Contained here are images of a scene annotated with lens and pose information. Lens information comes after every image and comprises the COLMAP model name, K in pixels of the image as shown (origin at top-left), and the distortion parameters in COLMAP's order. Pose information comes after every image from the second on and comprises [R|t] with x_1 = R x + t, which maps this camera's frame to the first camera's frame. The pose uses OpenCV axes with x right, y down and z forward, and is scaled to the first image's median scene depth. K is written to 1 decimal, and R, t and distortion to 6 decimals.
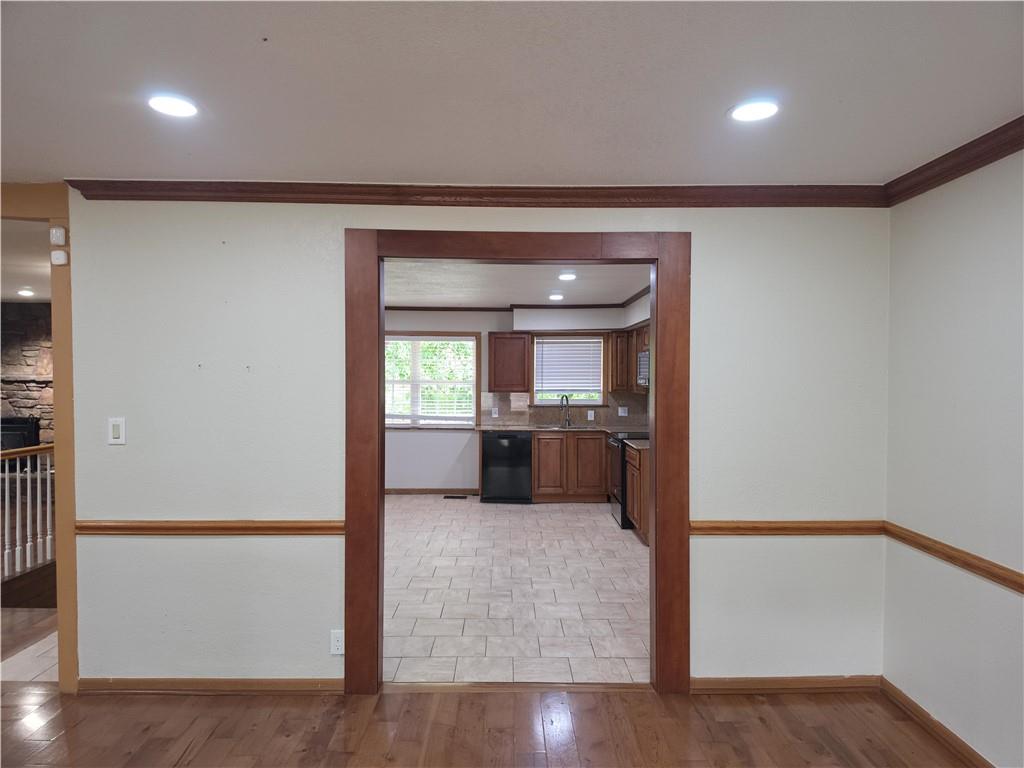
lens RADIAL K [[683.7, 0, 514.7], [0, 683.7, 386.4], [0, 0, 1]] dist [0.009588, -0.016264]
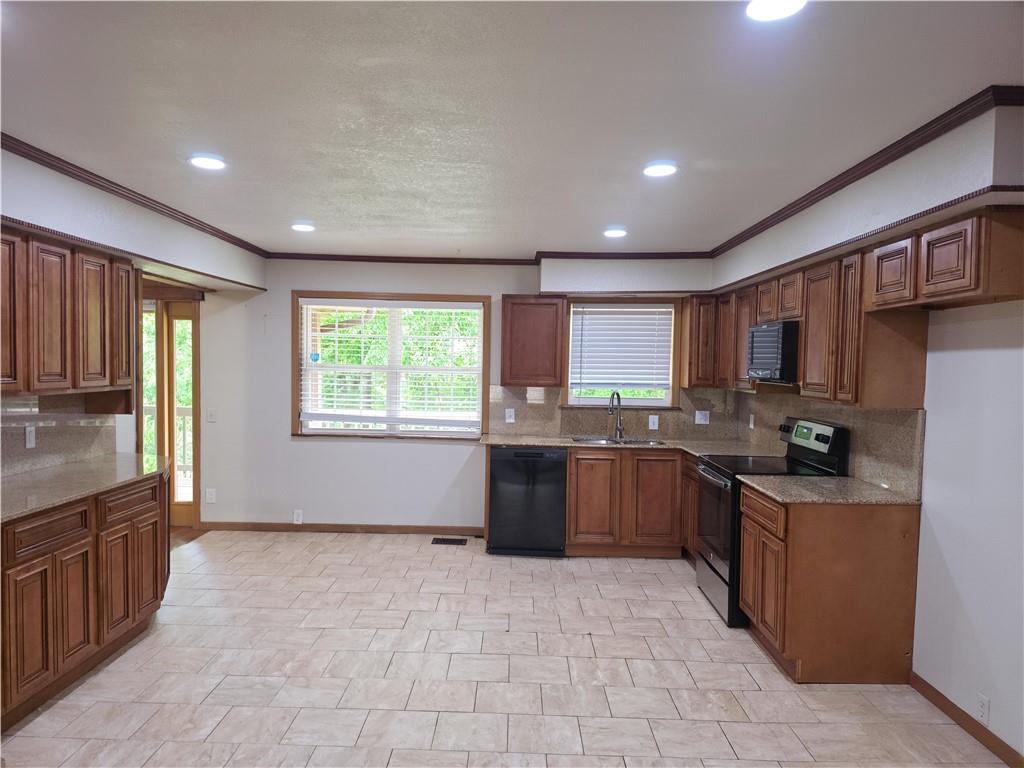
lens RADIAL K [[683.7, 0, 506.7], [0, 683.7, 383.8], [0, 0, 1]] dist [0.009588, -0.016264]
pose [[0.999601, 0.014525, -0.024212, -0.016654], [-0.014154, 0.999781, 0.015416, -0.003759], [0.024431, -0.015067, 0.999588, 0.336815]]
